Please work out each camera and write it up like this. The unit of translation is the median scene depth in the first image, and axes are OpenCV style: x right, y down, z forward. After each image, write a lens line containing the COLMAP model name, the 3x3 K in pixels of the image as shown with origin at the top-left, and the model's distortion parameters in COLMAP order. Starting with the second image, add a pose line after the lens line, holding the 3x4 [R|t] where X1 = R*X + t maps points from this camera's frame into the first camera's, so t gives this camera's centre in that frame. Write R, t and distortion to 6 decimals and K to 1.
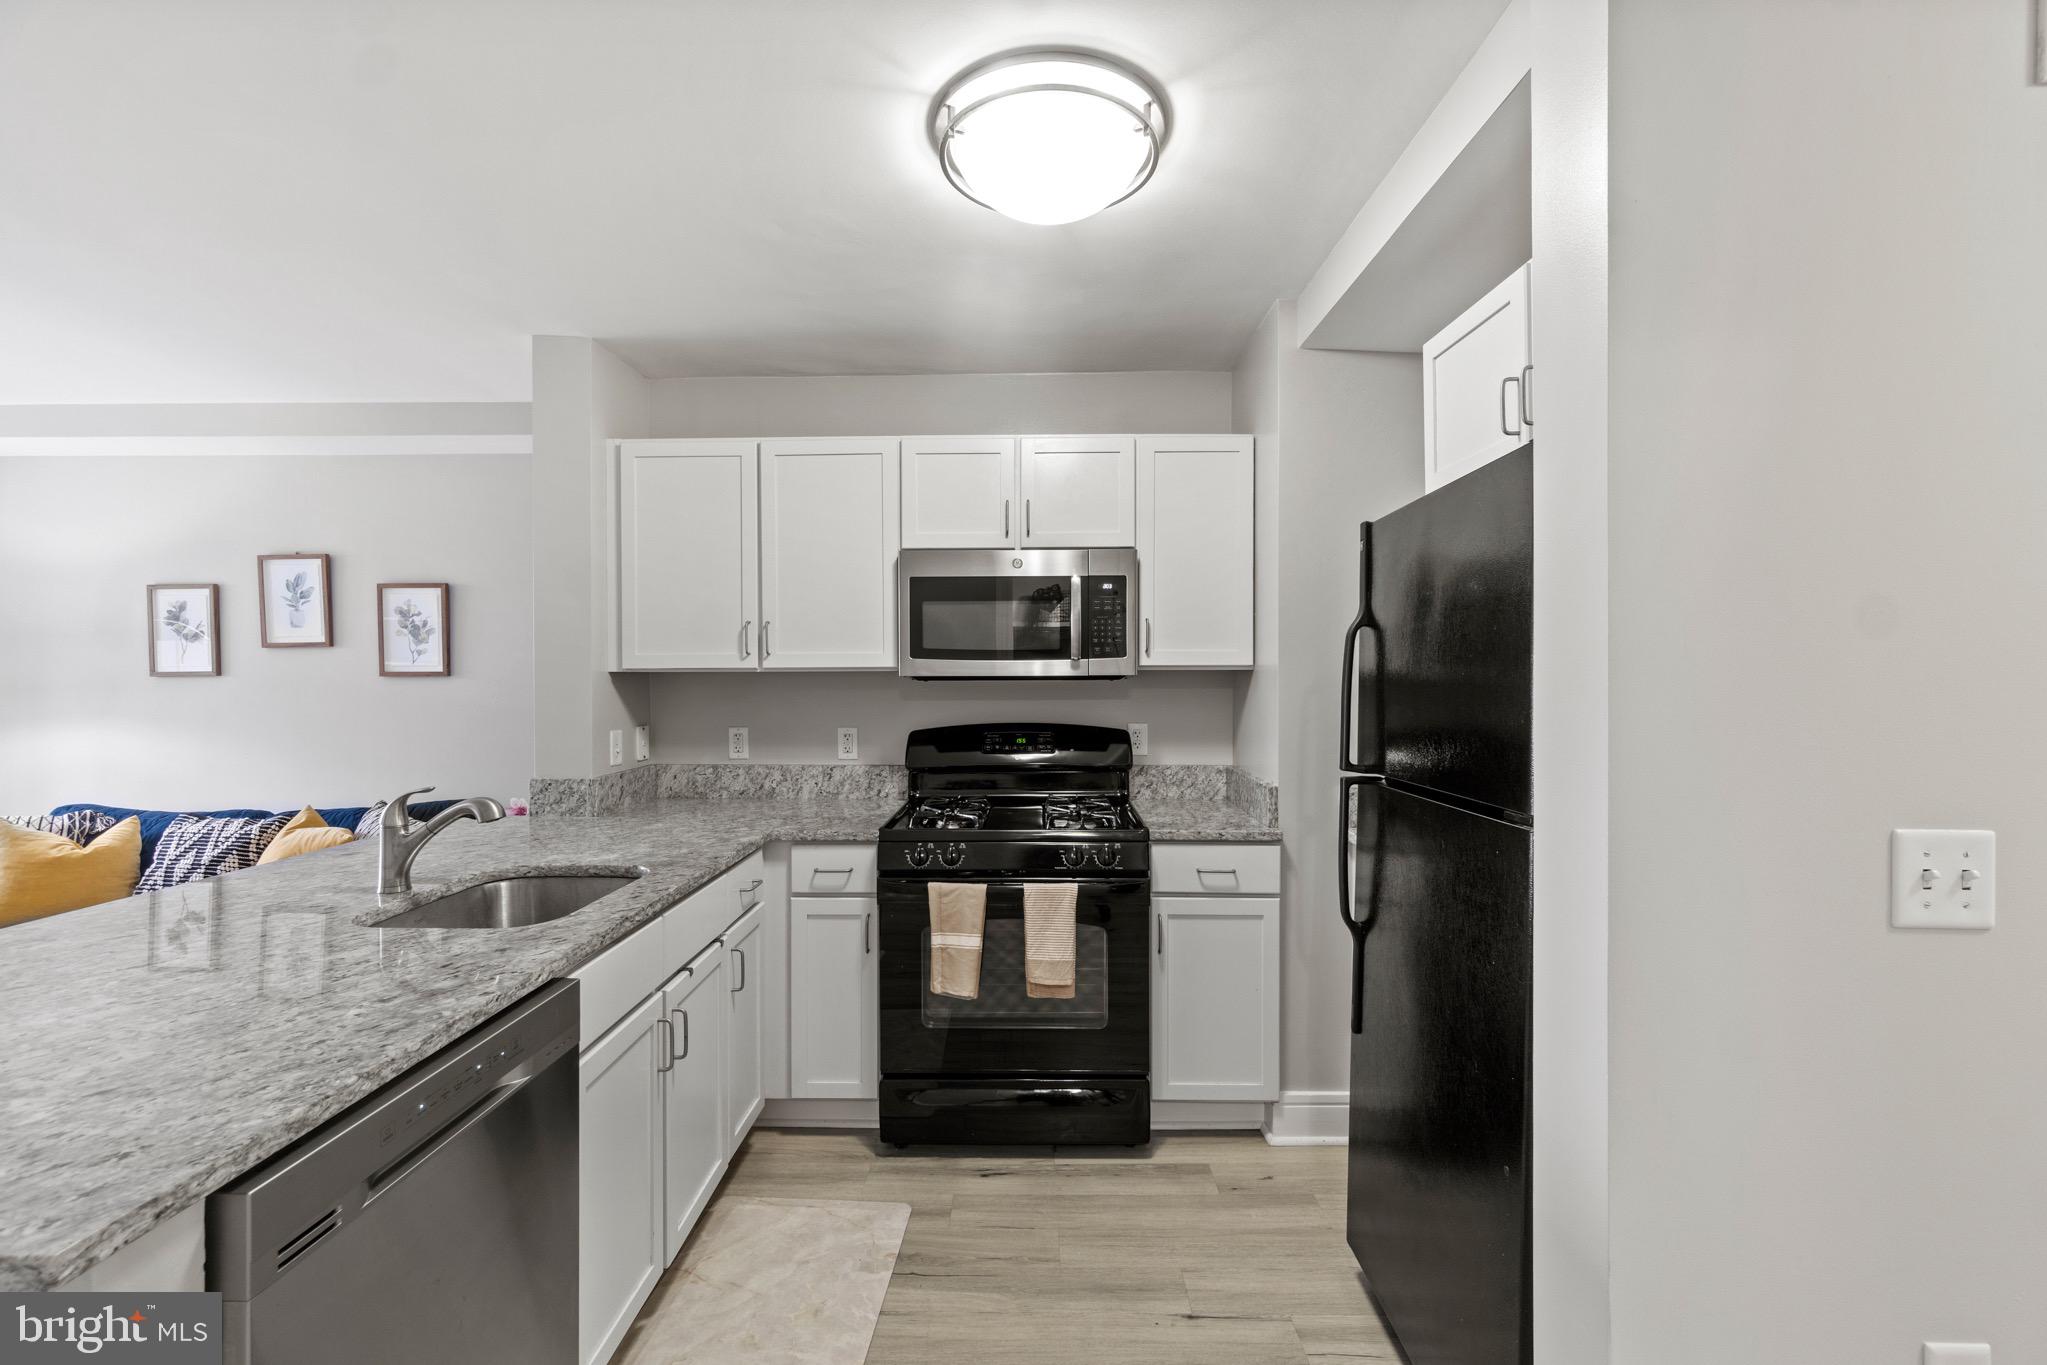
lens RADIAL K [[880.8, 0, 1020.4], [0, 880.8, 675.8], [0, 0, 1]] dist [-0.007418, 0.000084]
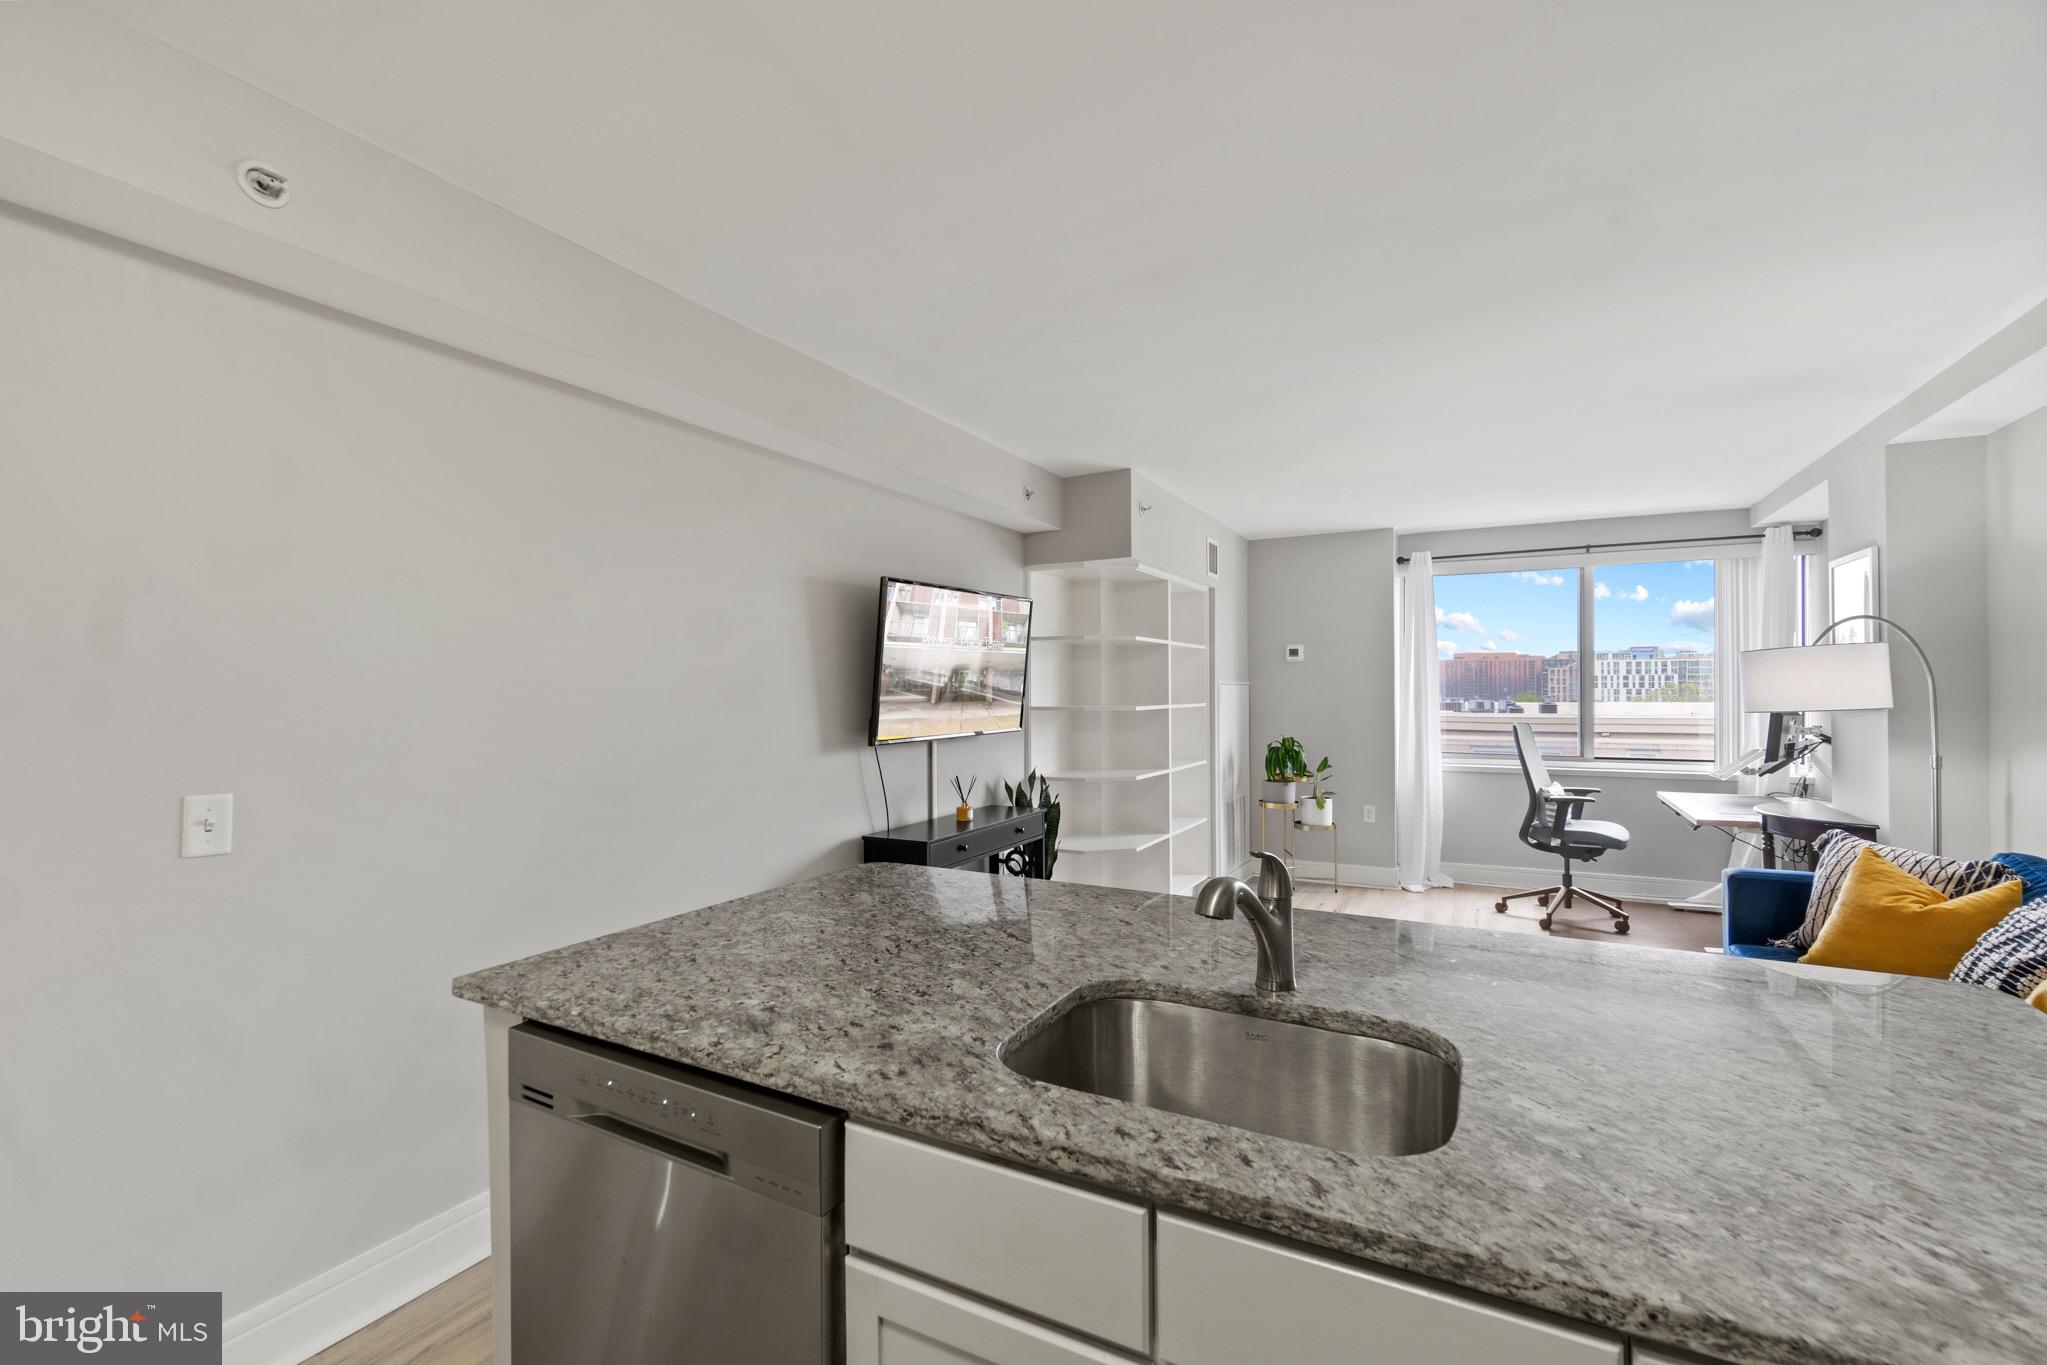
lens RADIAL K [[882.9, 0, 1016.5], [0, 882.9, 685.3], [0, 0, 1]] dist [-0.000942, -0.000237]
pose [[-0.463832, -0.000470, -0.885923, 0.024259], [0.002023, 0.999997, -0.001590, -0.002467], [0.885921, -0.002529, -0.463829, 0.753803]]
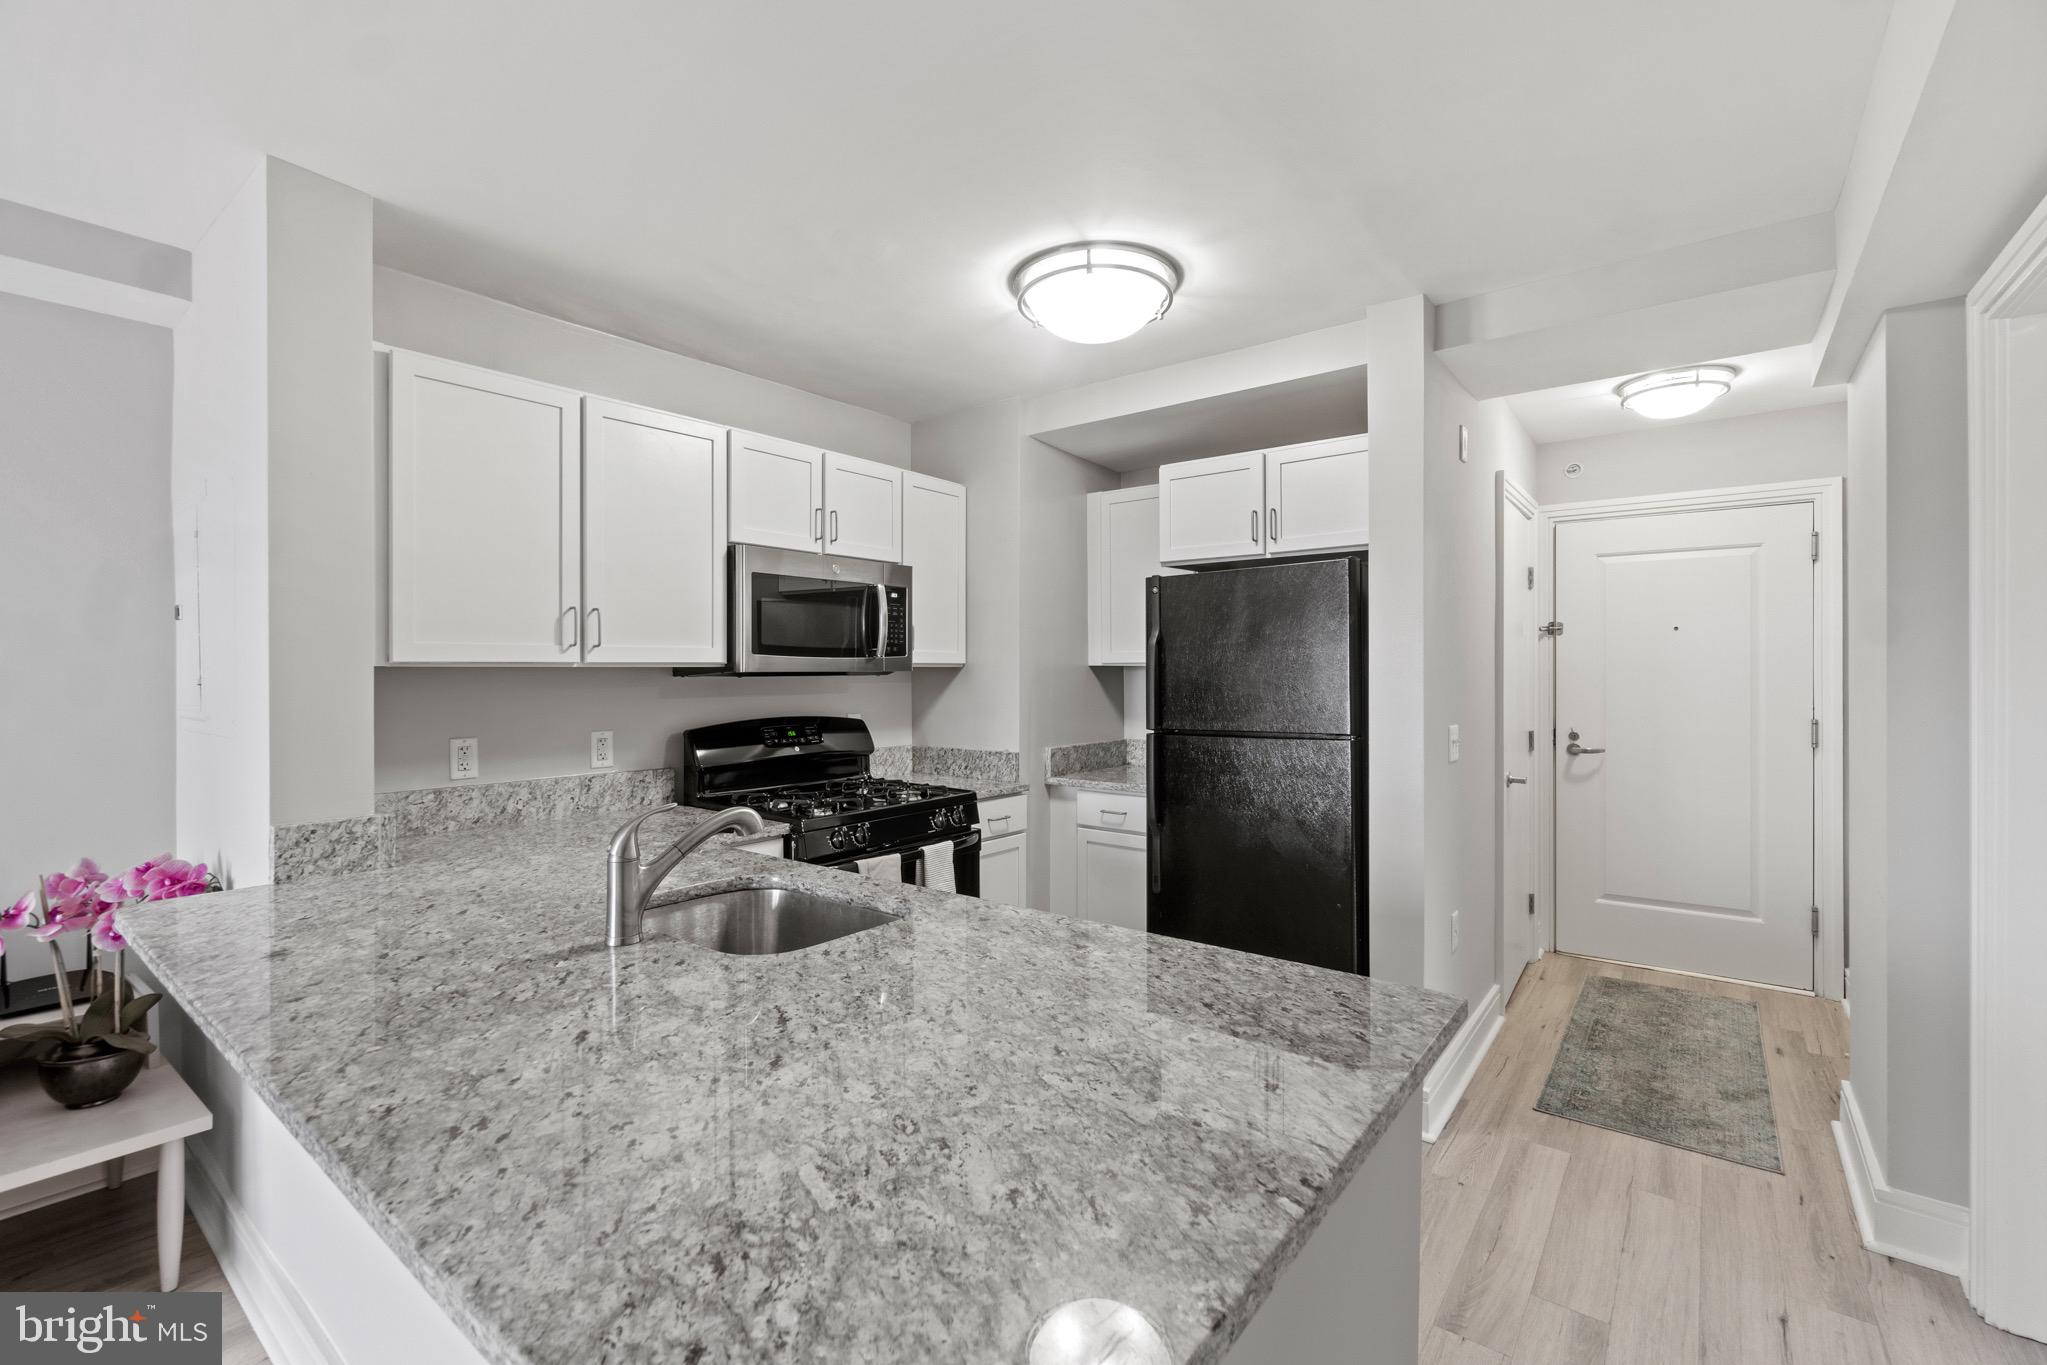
lens RADIAL K [[891.7, 0, 1011.0], [0, 891.7, 668.5], [0, 0, 1]] dist [-0.003898, -0.000176]
pose [[0.610933, 0.002502, 0.791678, -0.744340], [0.004005, 0.999972, -0.006251, 0.003900], [-0.791672, 0.006989, 0.610907, 0.152287]]
